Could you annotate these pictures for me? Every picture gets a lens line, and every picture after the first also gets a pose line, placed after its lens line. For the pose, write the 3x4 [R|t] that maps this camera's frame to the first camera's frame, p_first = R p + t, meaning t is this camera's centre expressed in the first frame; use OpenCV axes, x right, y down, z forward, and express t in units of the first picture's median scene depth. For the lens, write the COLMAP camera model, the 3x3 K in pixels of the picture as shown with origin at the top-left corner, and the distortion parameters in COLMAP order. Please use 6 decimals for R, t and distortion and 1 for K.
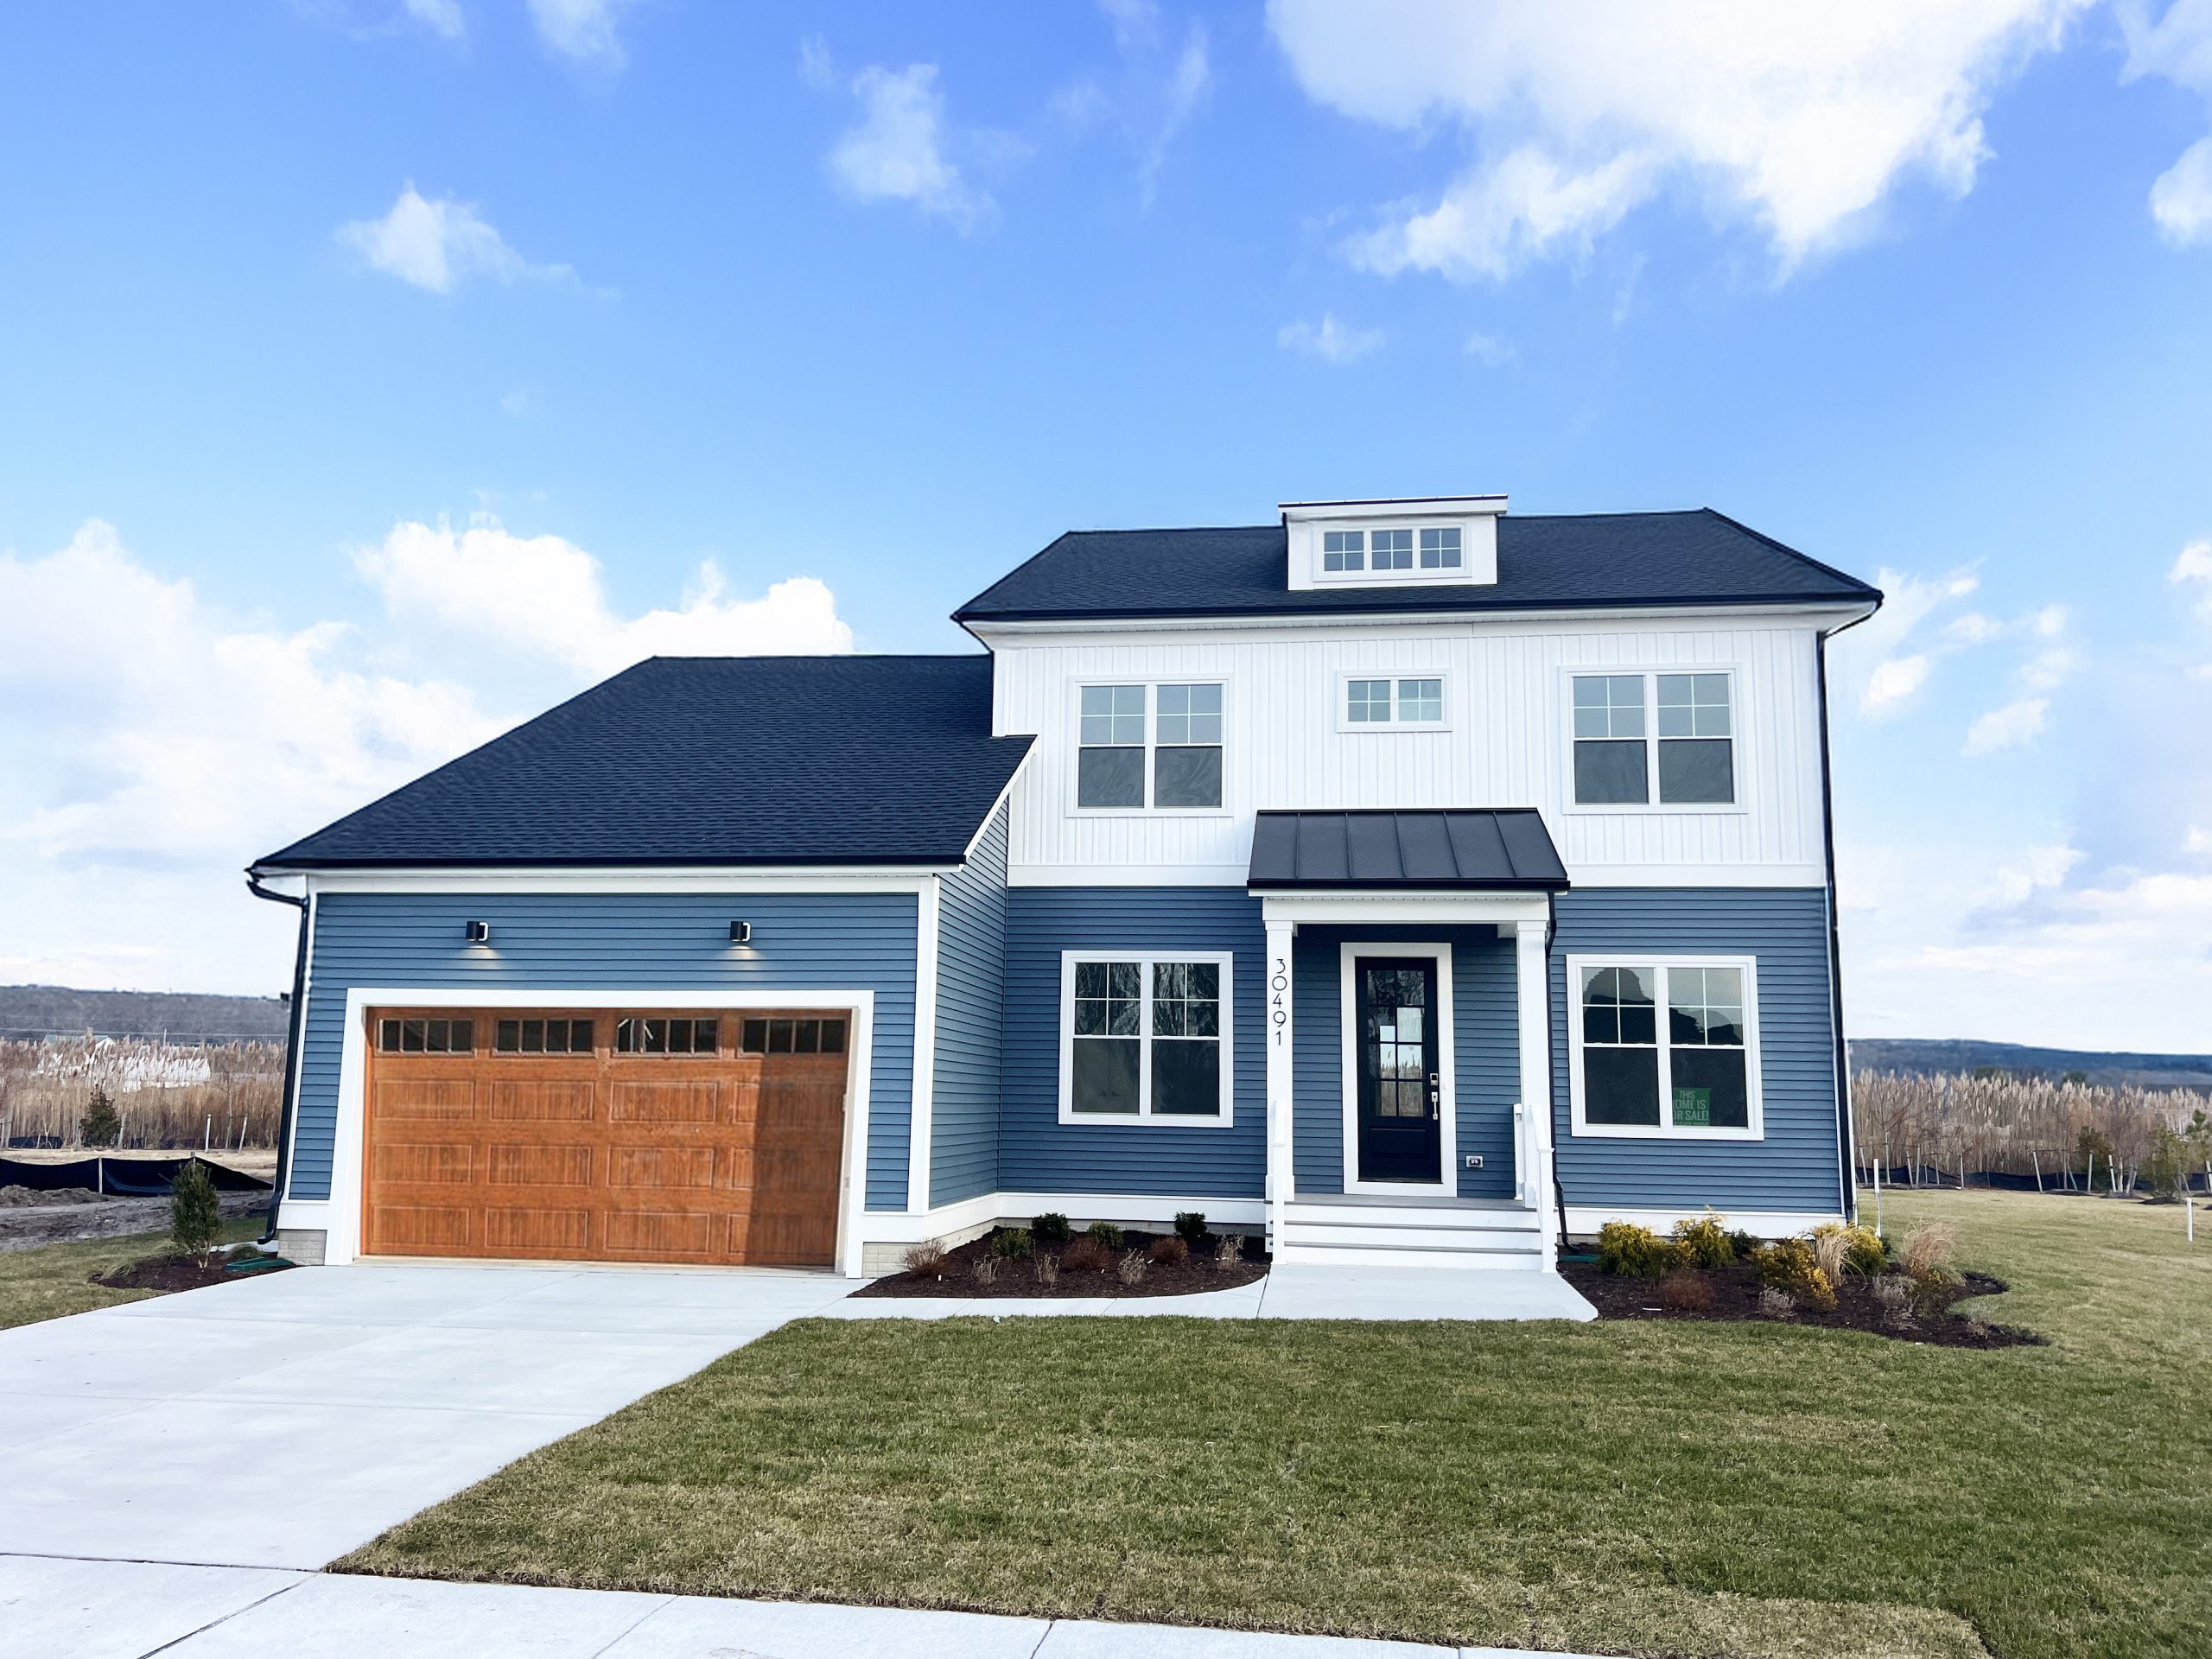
lens RADIAL K [[1658.0, 0, 1125.8], [0, 1658.0, 835.8], [0, 0, 1]] dist [0.110943, 0.002299]
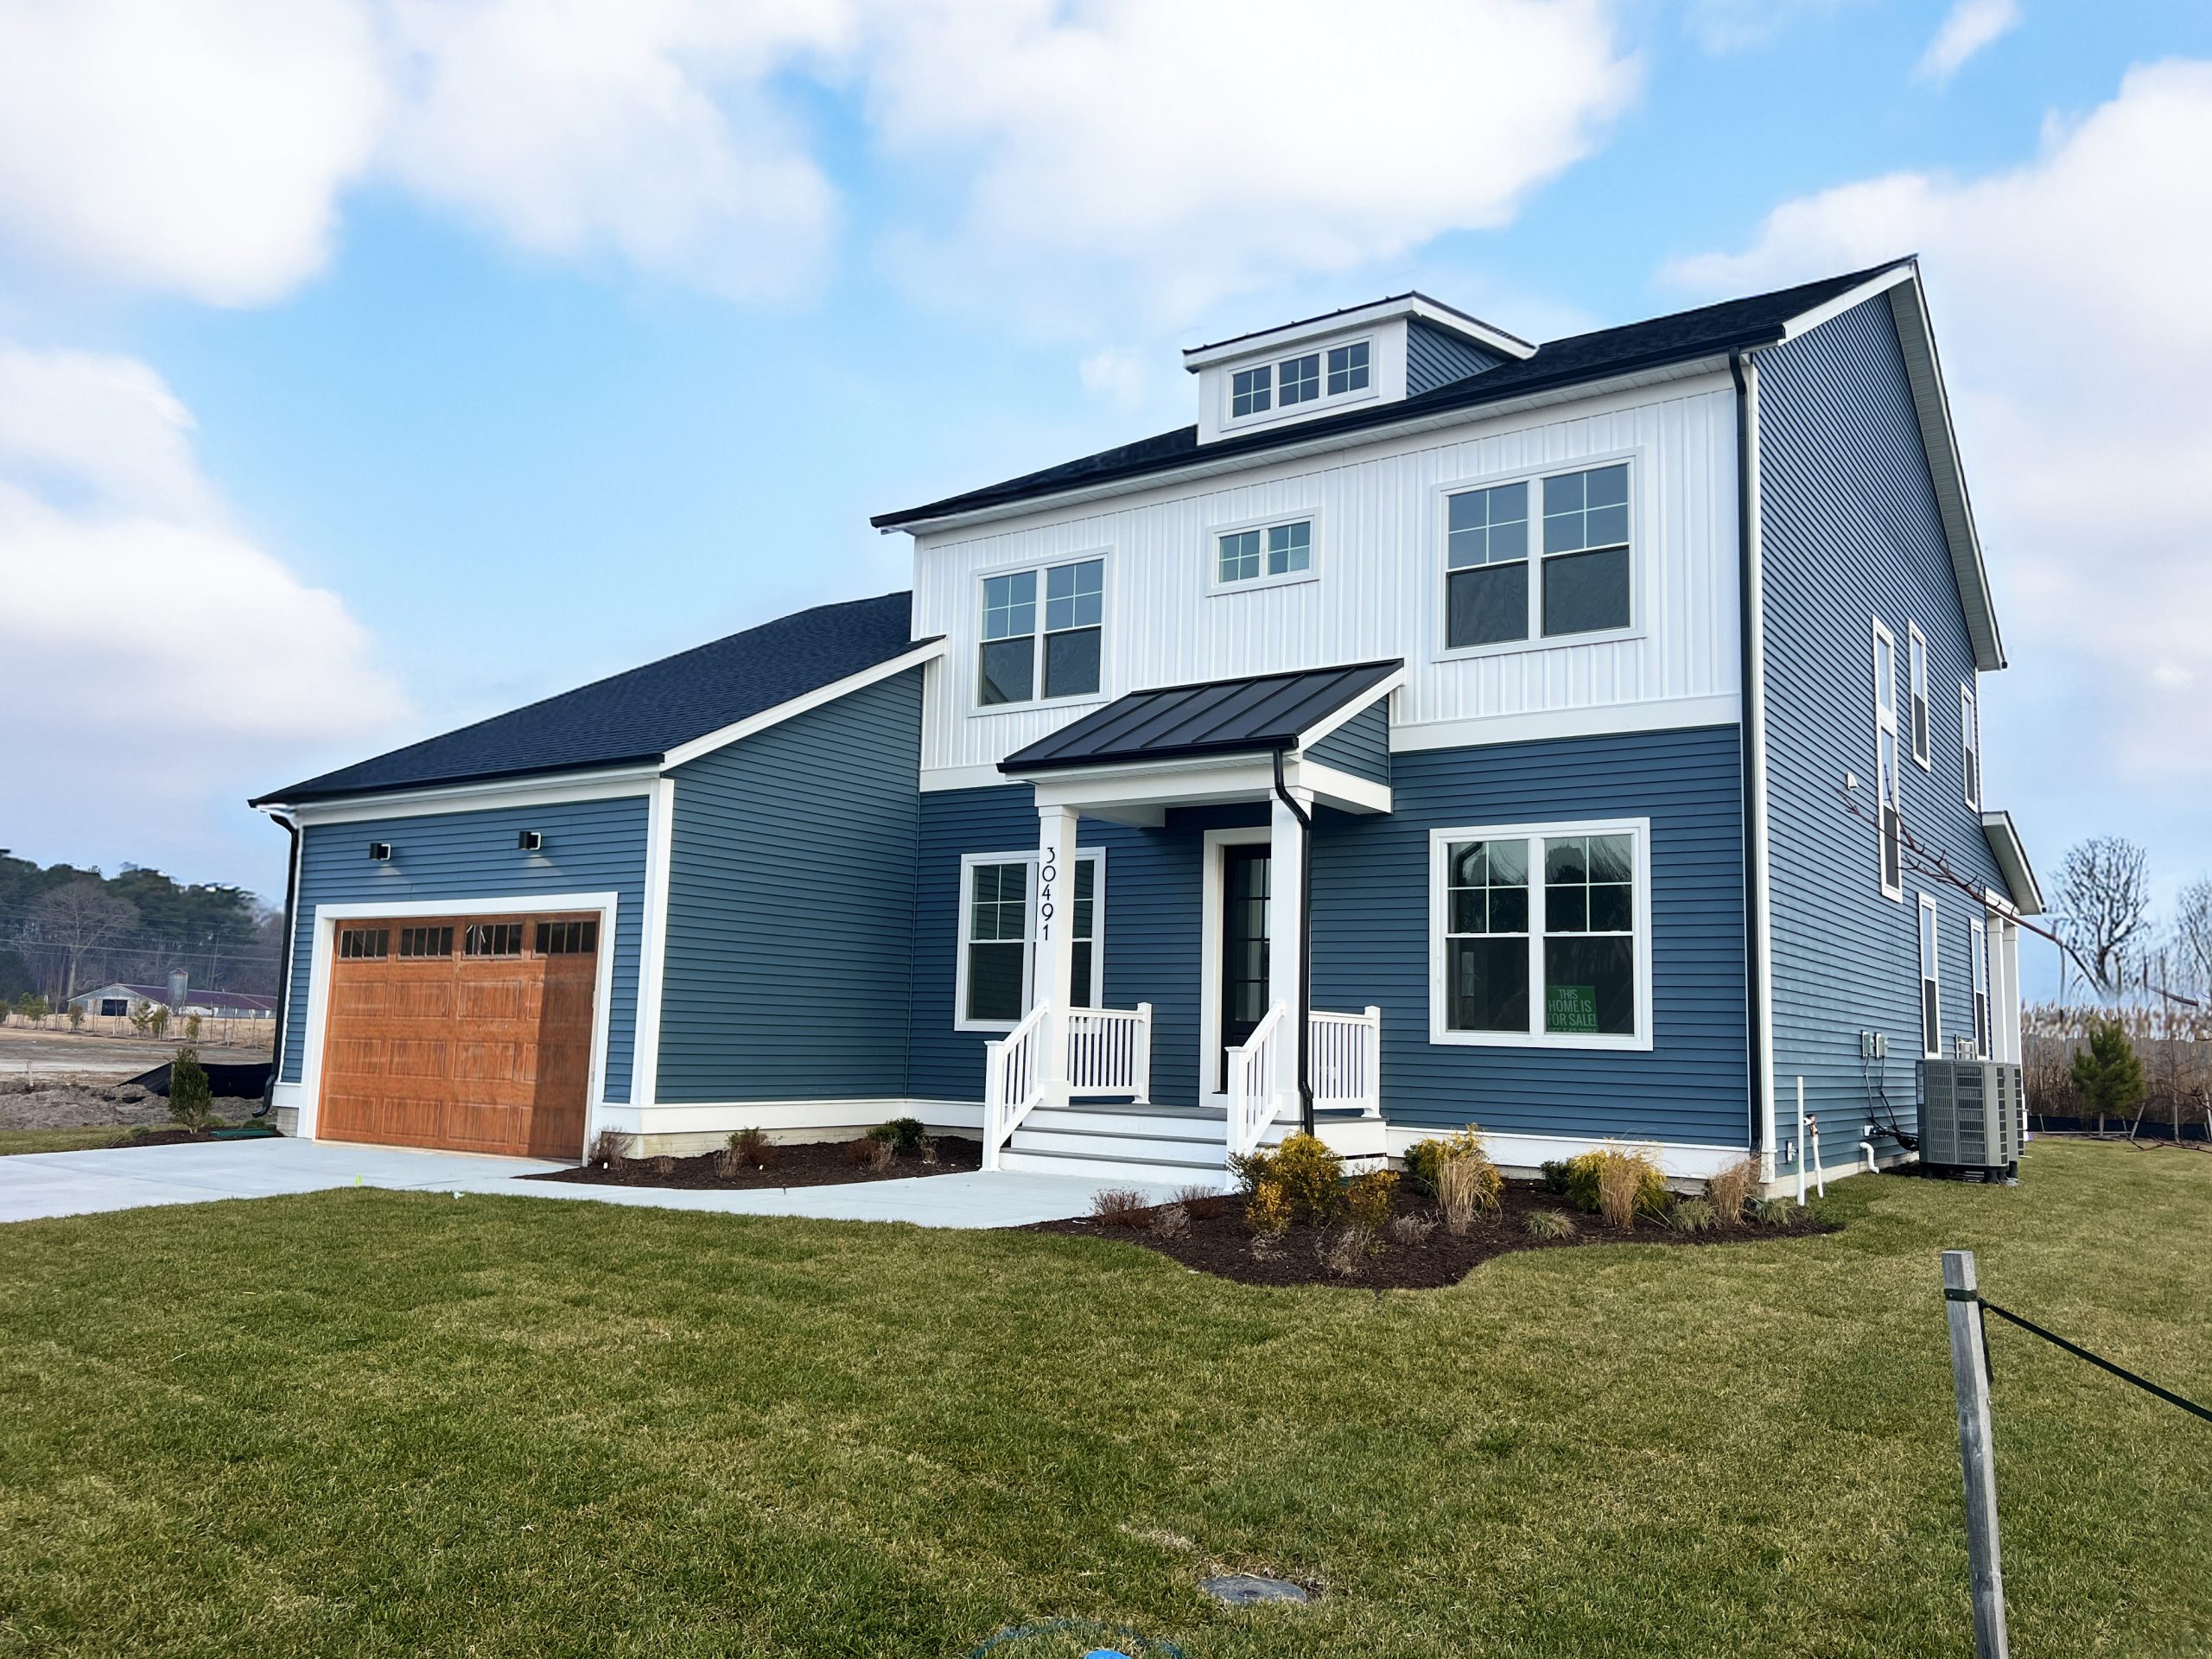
lens RADIAL K [[1658.0, 0, 1116.3], [0, 1658.0, 816.9], [0, 0, 1]] dist [0.110943, 0.002299]
pose [[0.886829, -0.053212, -0.459023, 0.569158], [0.060553, 0.998164, 0.001277, 0.060651], [0.458112, -0.028928, 0.888423, 0.210426]]
